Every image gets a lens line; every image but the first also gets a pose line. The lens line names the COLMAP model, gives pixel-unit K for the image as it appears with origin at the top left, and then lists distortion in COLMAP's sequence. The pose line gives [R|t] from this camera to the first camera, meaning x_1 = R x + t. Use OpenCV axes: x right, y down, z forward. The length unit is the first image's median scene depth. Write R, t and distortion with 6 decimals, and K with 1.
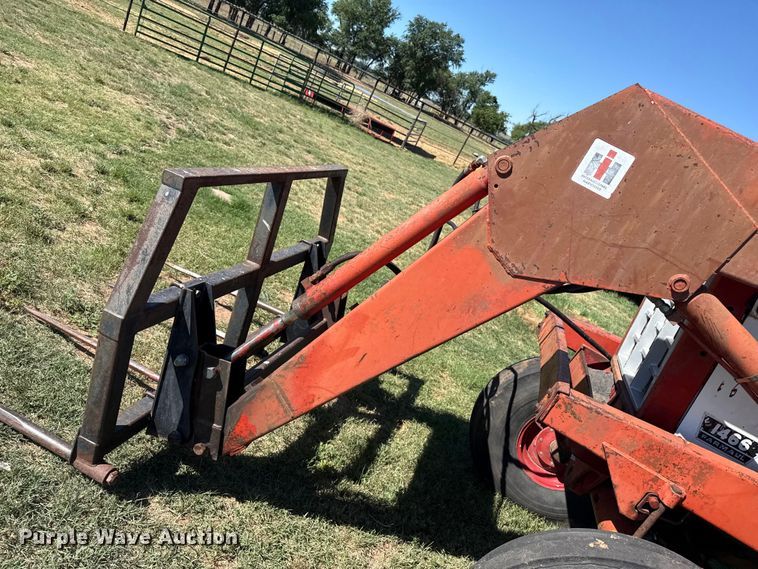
lens RADIAL K [[533.0, 0, 382.9], [0, 533.0, 280.8], [0, 0, 1]] dist [0.071781, -0.101214]
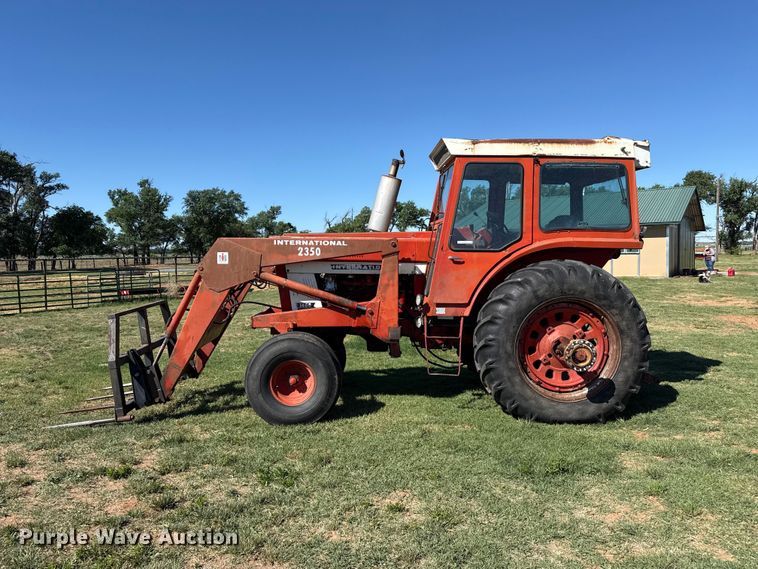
lens RADIAL K [[533.0, 0, 382.9], [0, 533.0, 280.8], [0, 0, 1]] dist [0.071781, -0.101214]
pose [[0.844928, -0.451572, 0.286670, 0.007541], [0.504334, 0.851118, -0.145758, 0.043229], [-0.178170, 0.267732, 0.946877, -0.113718]]
